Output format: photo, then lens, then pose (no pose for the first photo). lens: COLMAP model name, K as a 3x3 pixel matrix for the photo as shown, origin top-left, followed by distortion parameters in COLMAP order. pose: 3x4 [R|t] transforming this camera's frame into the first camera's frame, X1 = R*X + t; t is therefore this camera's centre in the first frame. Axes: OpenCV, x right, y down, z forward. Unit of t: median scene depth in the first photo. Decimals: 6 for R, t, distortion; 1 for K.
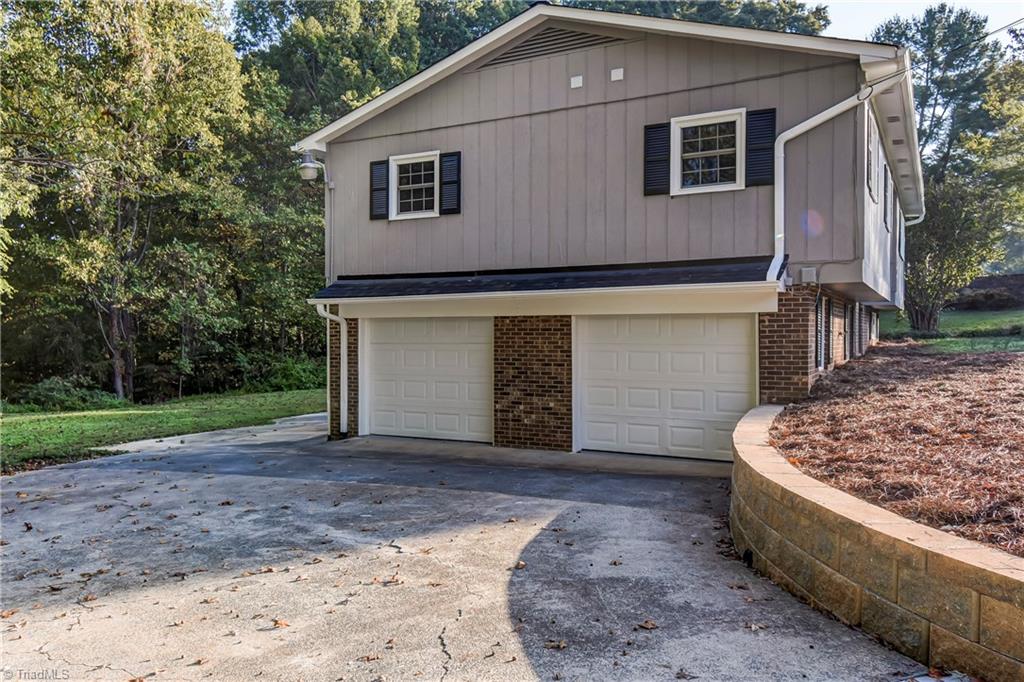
lens RADIAL K [[793.3, 0, 511.7], [0, 793.3, 338.0], [0, 0, 1]] dist [0.027781, -0.000071]
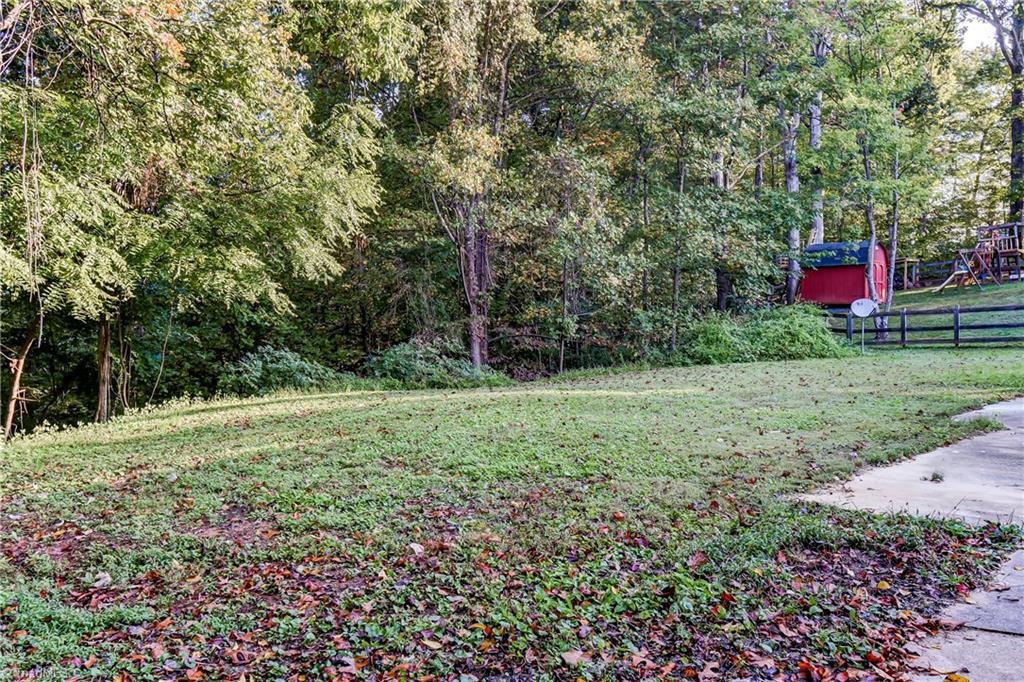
lens RADIAL K [[871.3, 0, 508.2], [0, 871.3, 343.3], [0, 0, 1]] dist [0.013541, -0.032244]
pose [[0.966815, -0.000192, -0.255479, -0.306841], [0.007494, 0.999591, 0.027605, 0.032609], [0.255369, -0.028603, 0.966420, 0.299710]]
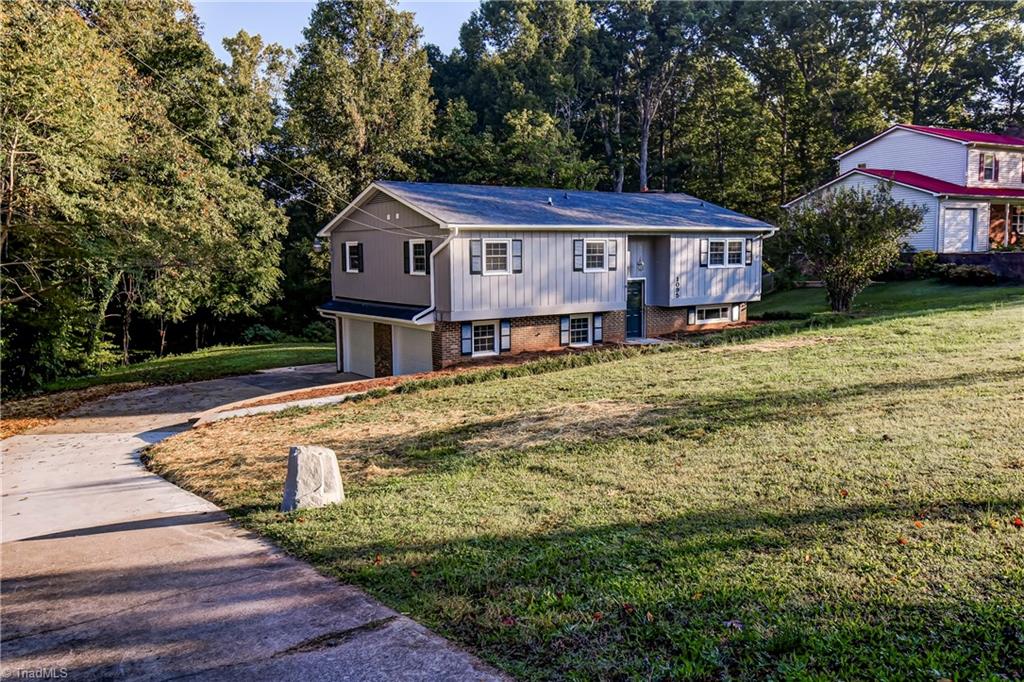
lens RADIAL K [[793.3, 0, 513.0], [0, 793.3, 339.1], [0, 0, 1]] dist [0.027781, -0.000071]
pose [[0.899257, 0.036834, -0.435866, 0.487257], [0.009157, 0.994645, 0.102948, -0.076886], [0.437324, -0.096568, 0.894104, -0.296186]]
